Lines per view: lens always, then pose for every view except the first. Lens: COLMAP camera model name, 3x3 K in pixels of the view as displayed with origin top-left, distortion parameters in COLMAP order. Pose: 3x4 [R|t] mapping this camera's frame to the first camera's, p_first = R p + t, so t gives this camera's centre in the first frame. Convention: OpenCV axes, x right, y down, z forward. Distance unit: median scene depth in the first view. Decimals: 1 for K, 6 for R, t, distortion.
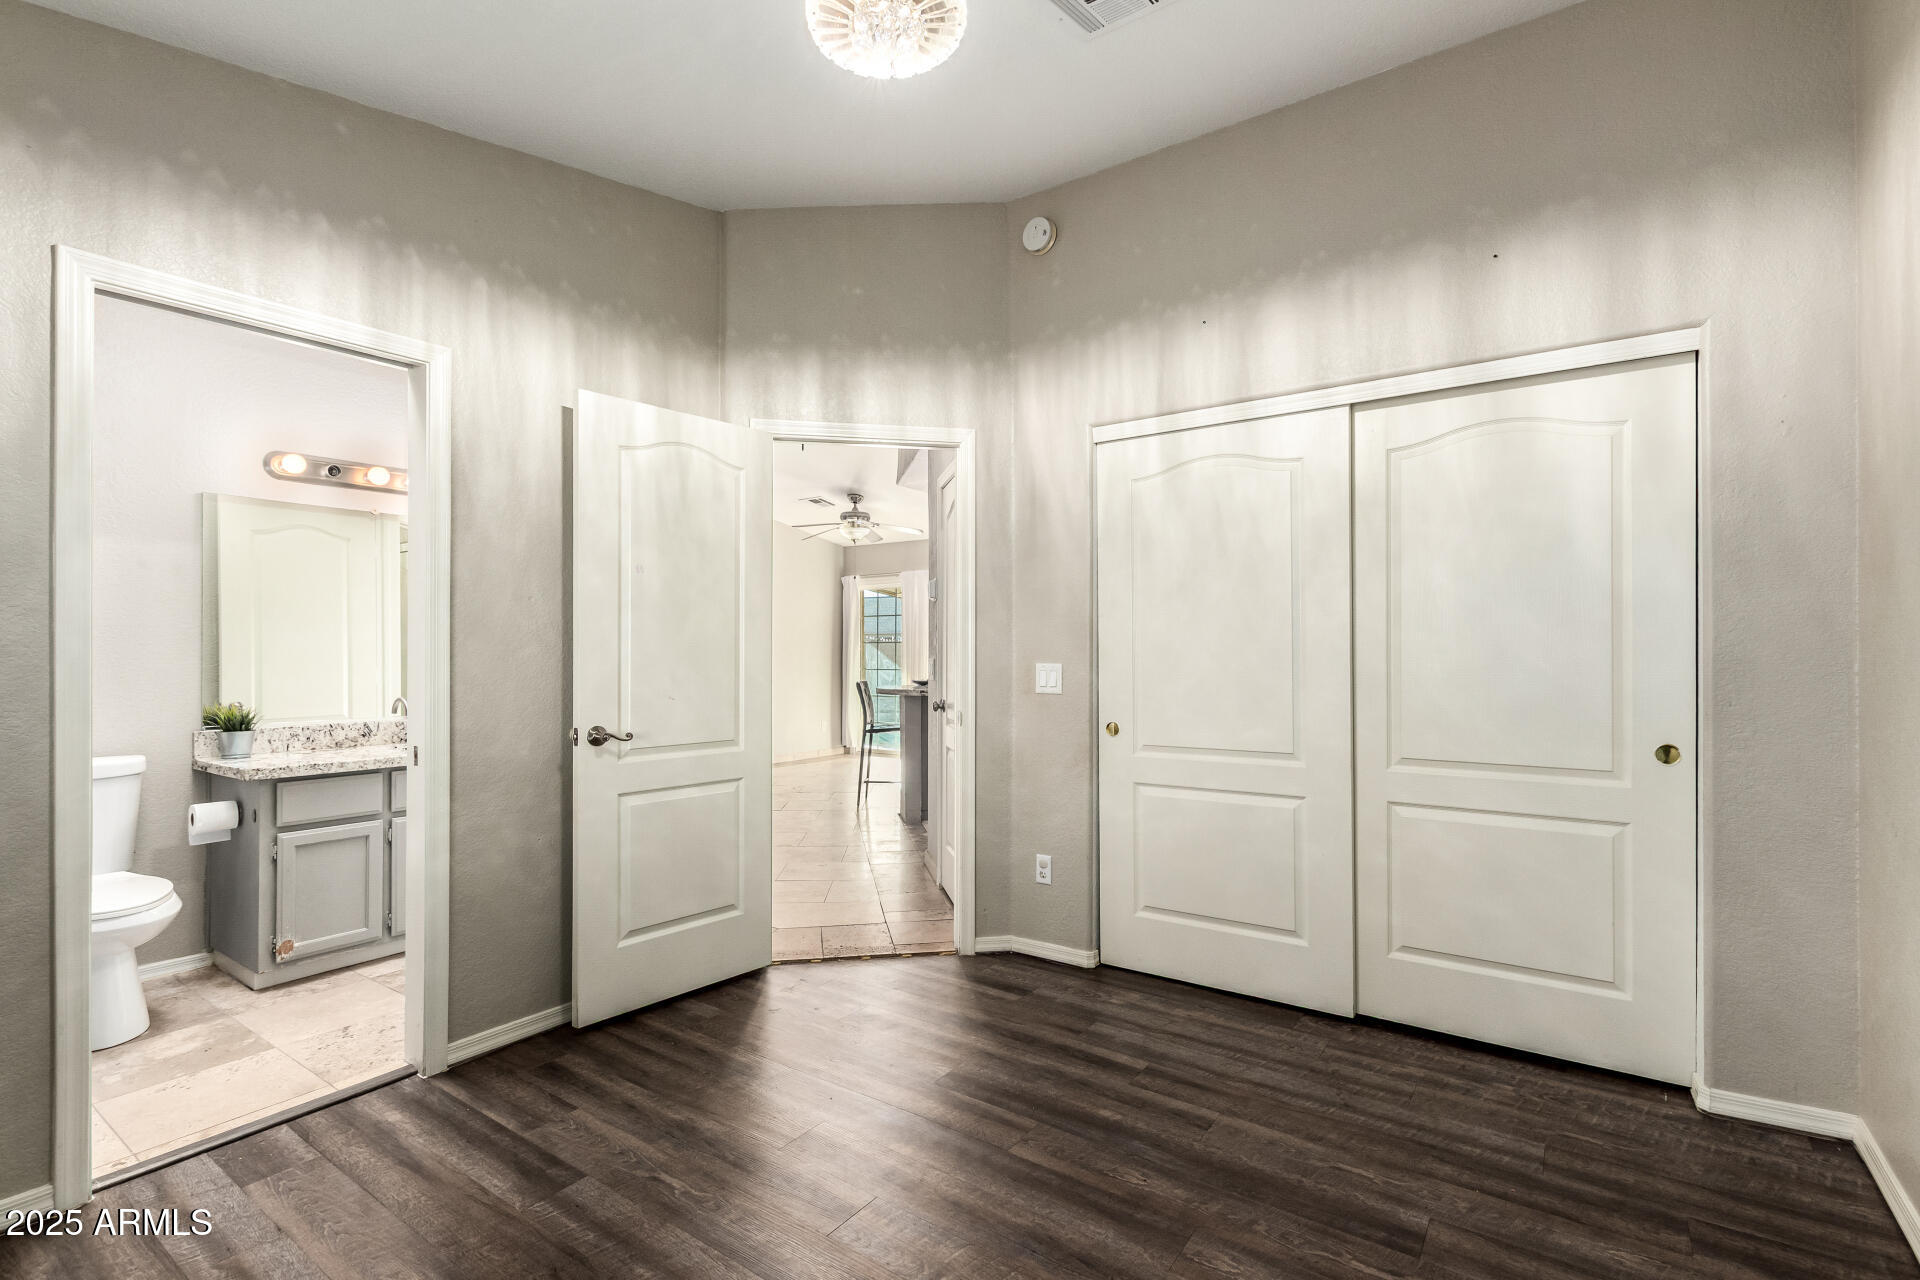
lens RADIAL K [[888.1, 0, 949.3], [0, 888.1, 651.5], [0, 0, 1]] dist [0.008499, -0.005150]
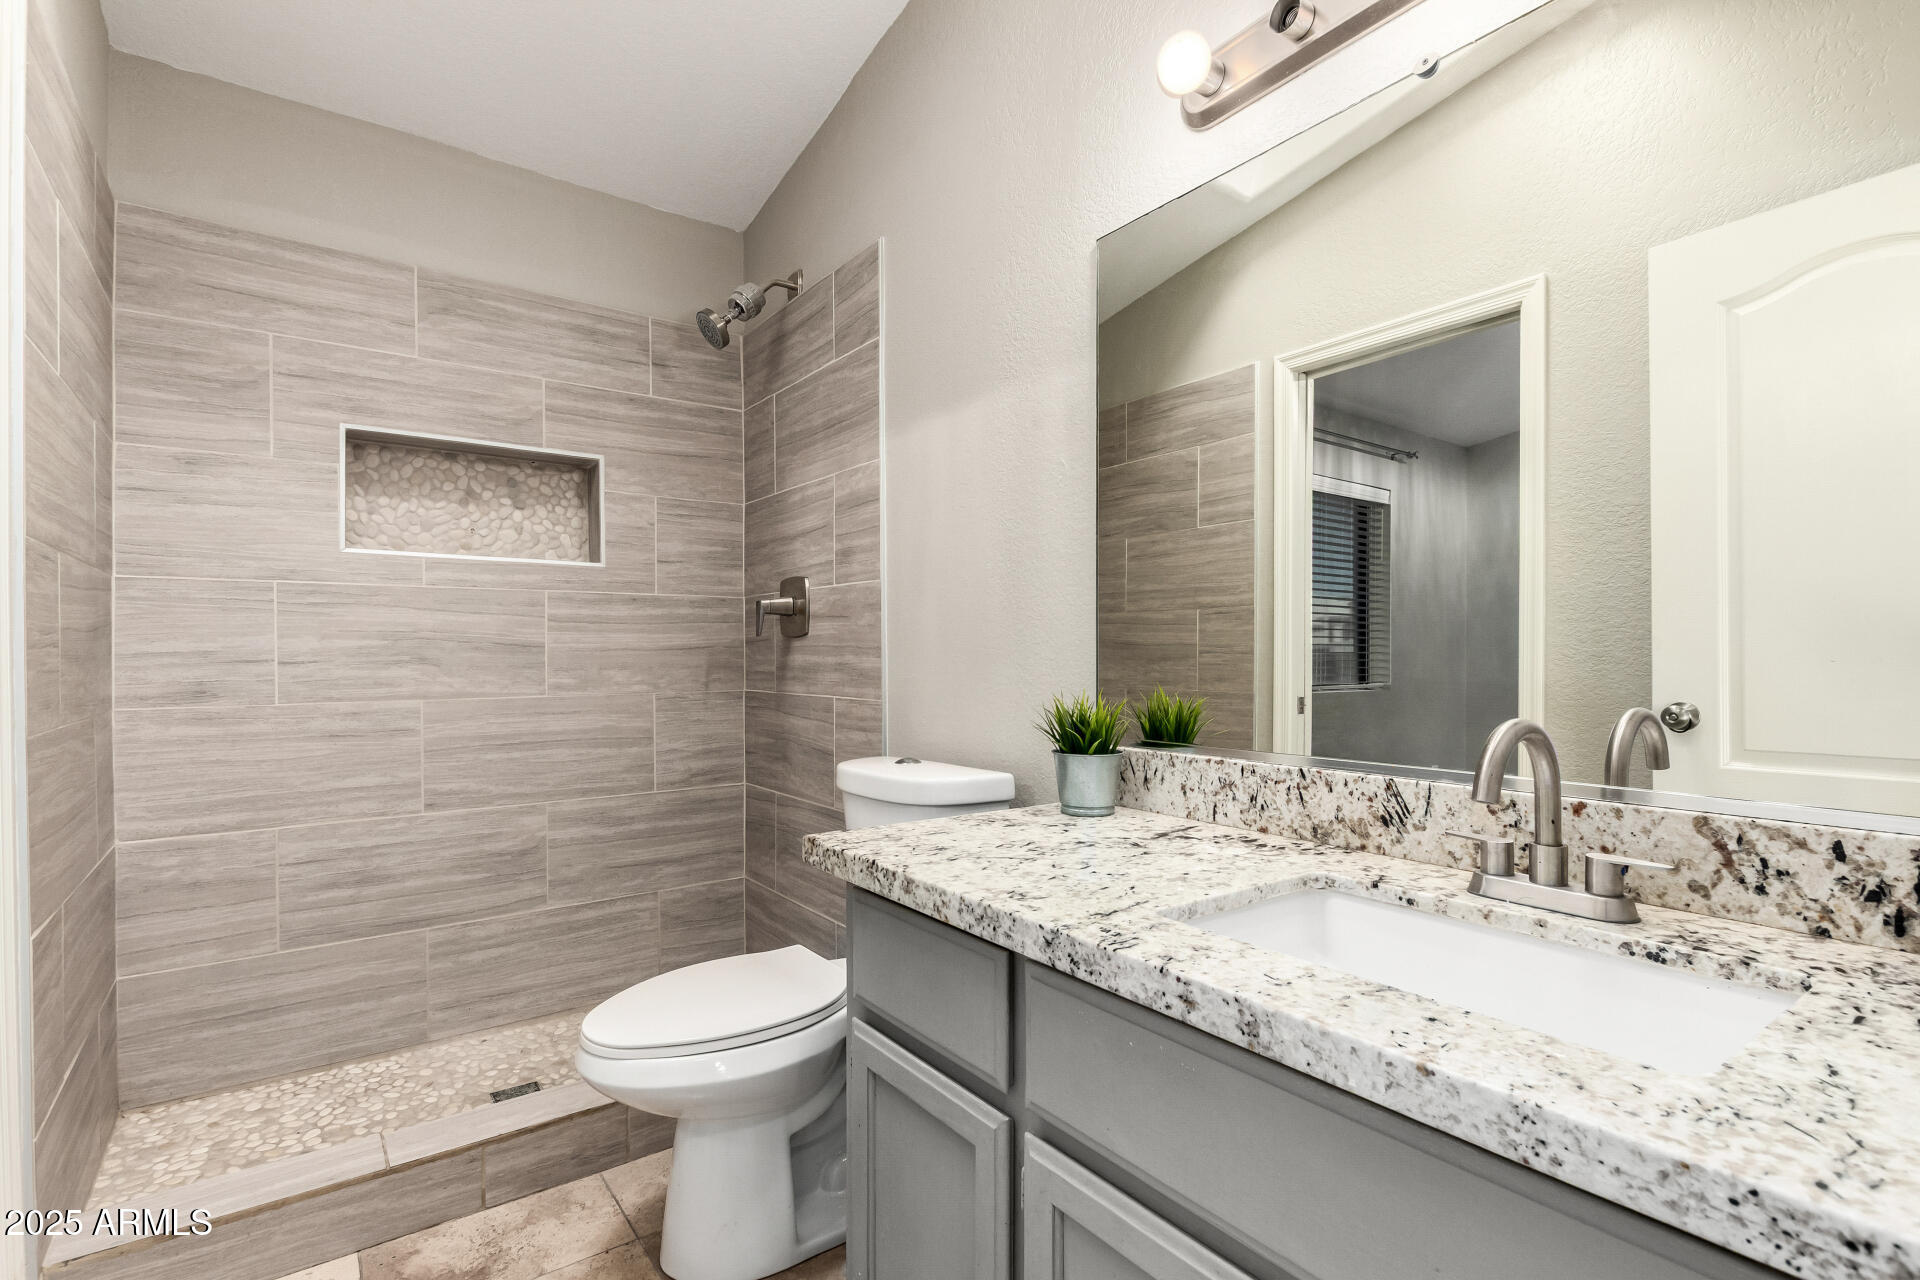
lens RADIAL K [[888.1, 0, 956.1], [0, 888.1, 643.2], [0, 0, 1]] dist [0.008499, -0.005150]
pose [[-0.303553, -0.009073, -0.952771, -0.335175], [0.012919, 0.999824, -0.013638, 0.037196], [0.952727, -0.016448, -0.303382, 0.999171]]
